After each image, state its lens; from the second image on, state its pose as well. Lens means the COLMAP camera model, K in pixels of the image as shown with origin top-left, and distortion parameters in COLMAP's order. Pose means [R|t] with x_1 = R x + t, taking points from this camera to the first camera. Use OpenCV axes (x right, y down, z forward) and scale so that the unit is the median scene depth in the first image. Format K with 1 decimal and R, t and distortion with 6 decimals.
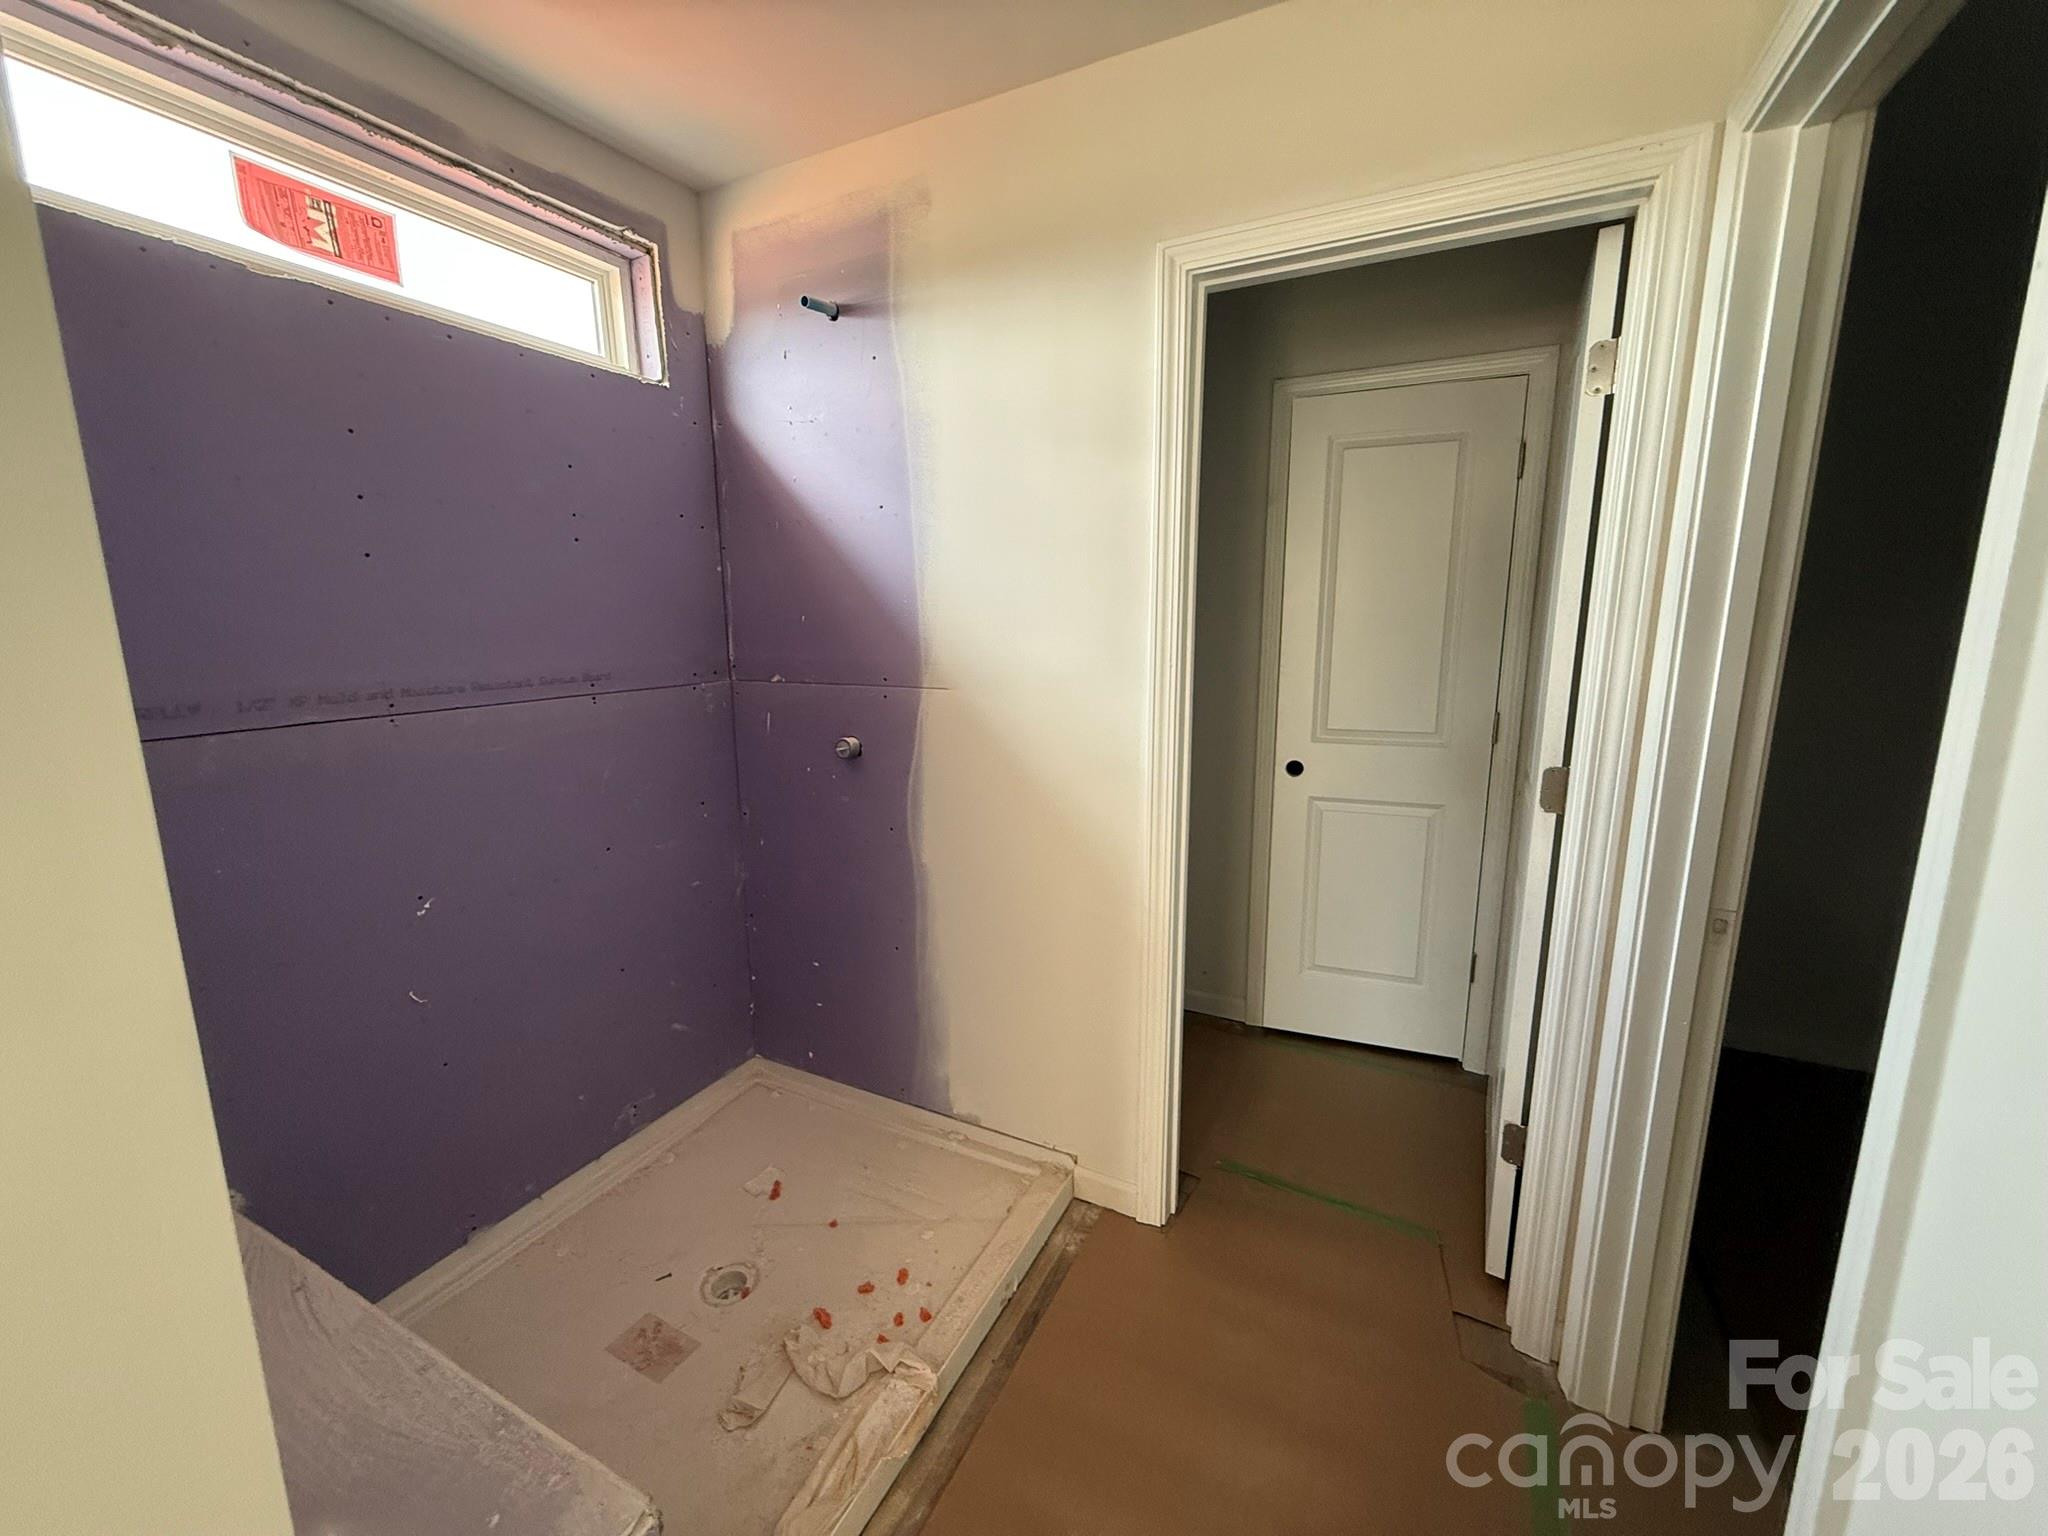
lens RADIAL K [[829.7, 0, 1020.6], [0, 829.7, 770.2], [0, 0, 1]] dist [0.001530, 0.000428]
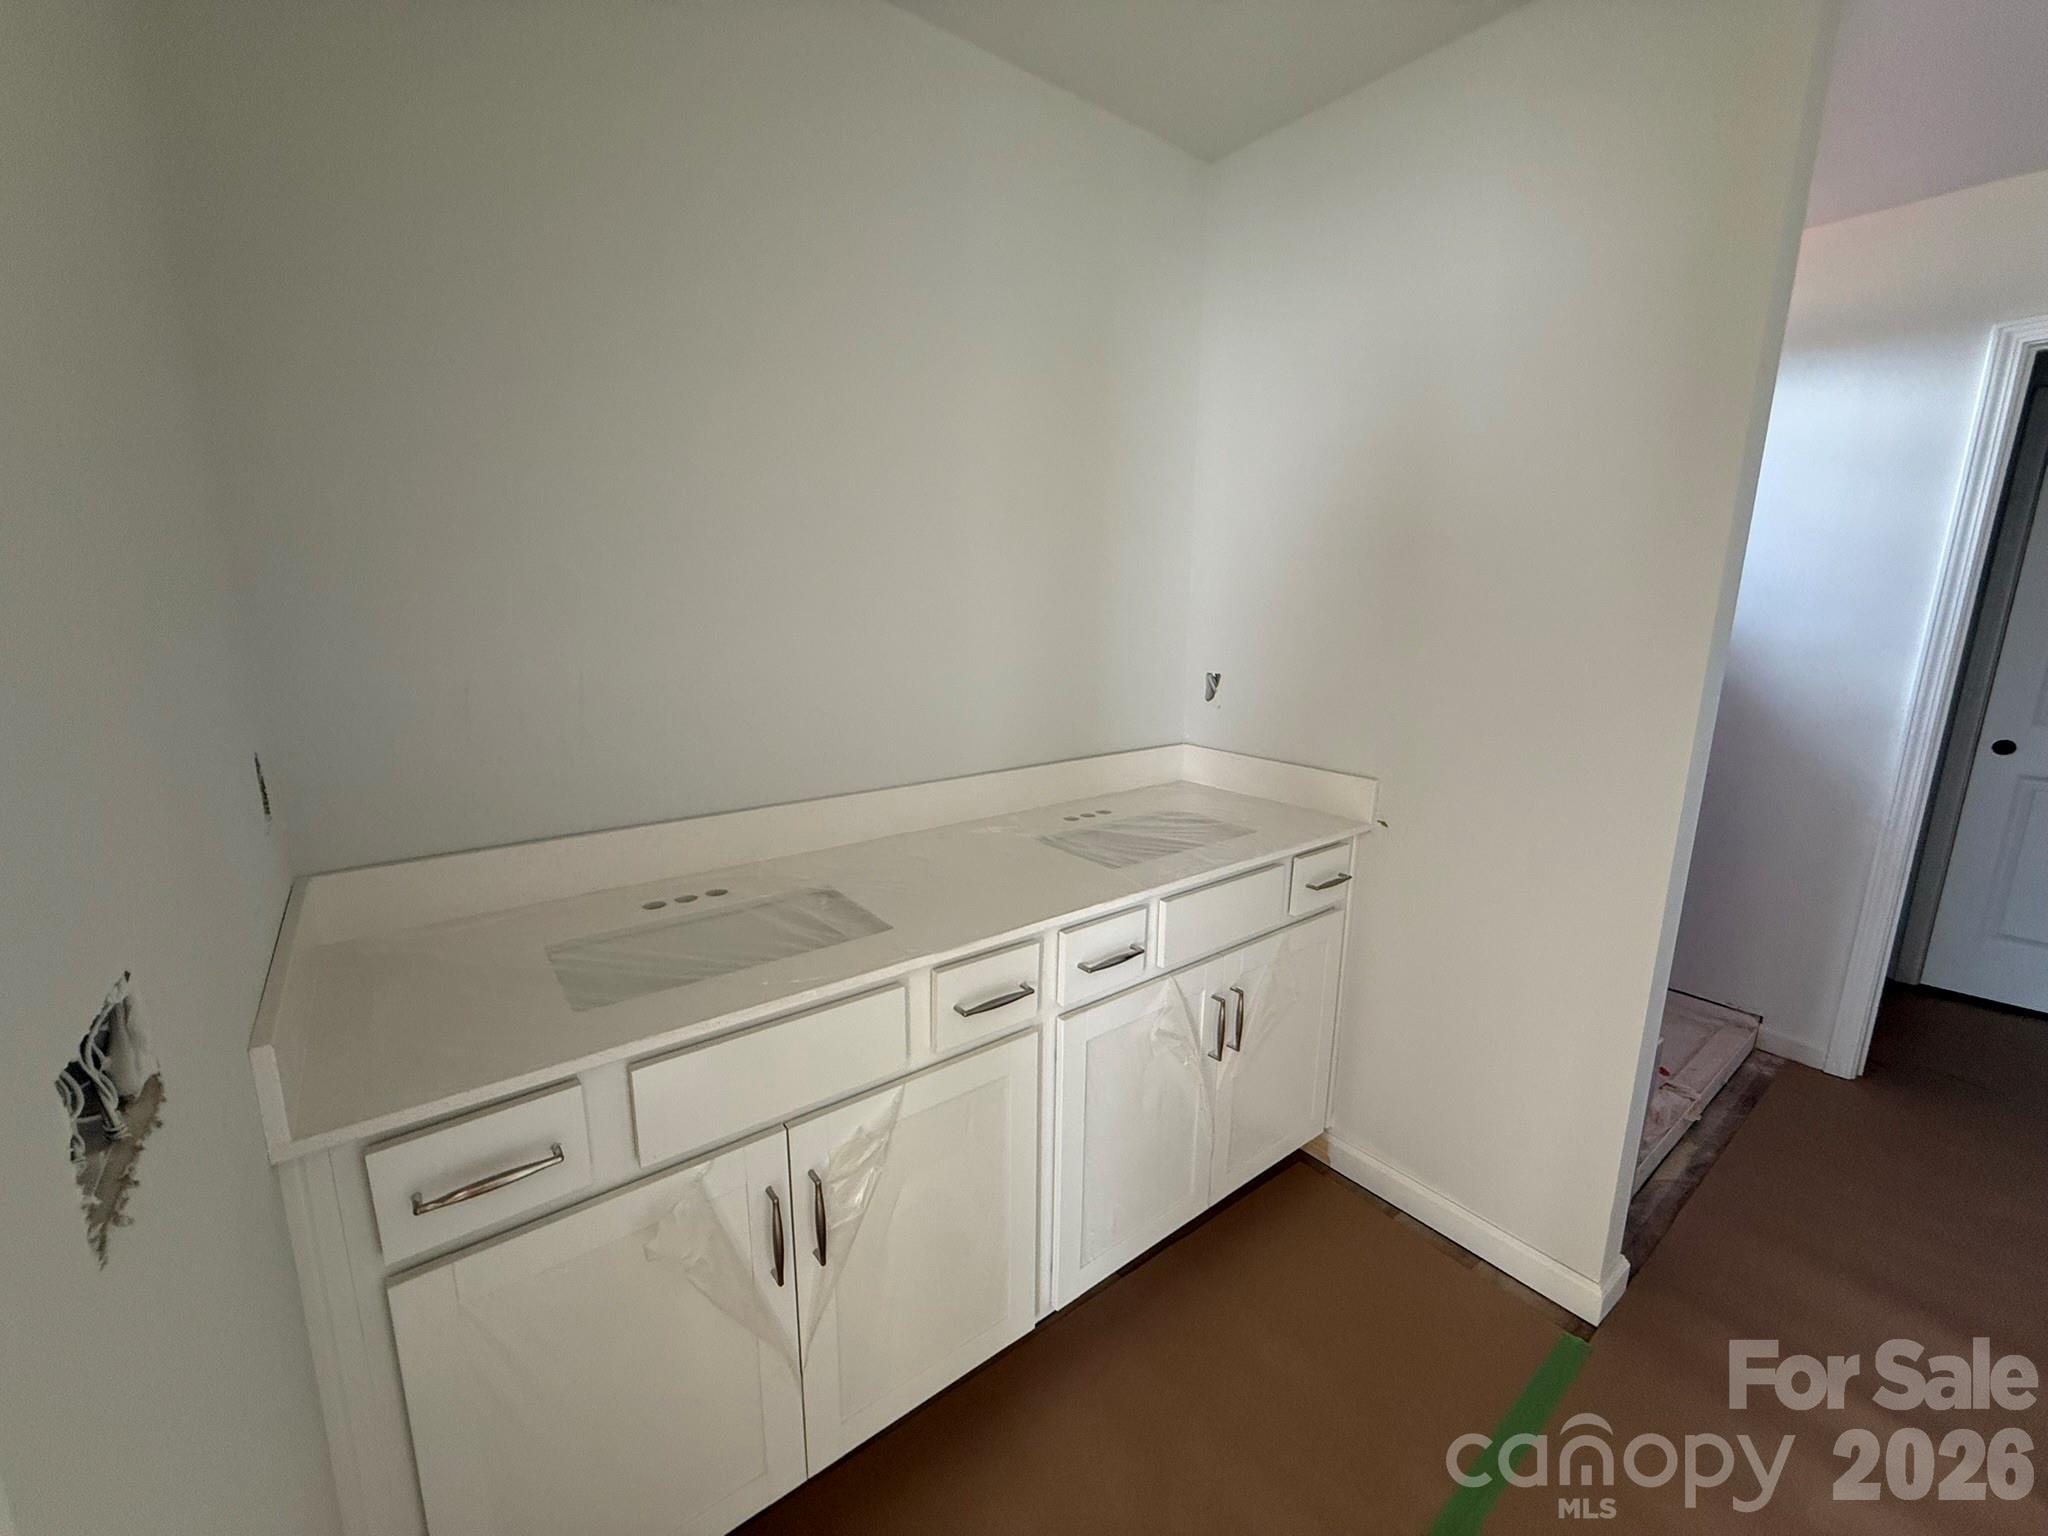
lens RADIAL K [[829.7, 0, 1023.5], [0, 829.7, 762.3], [0, 0, 1]] dist [0.001530, 0.000428]
pose [[0.901200, 0.103733, -0.420807, -0.494651], [-0.098553, 0.994547, 0.034106, 0.145028], [0.422050, 0.010736, 0.906509, -0.709027]]
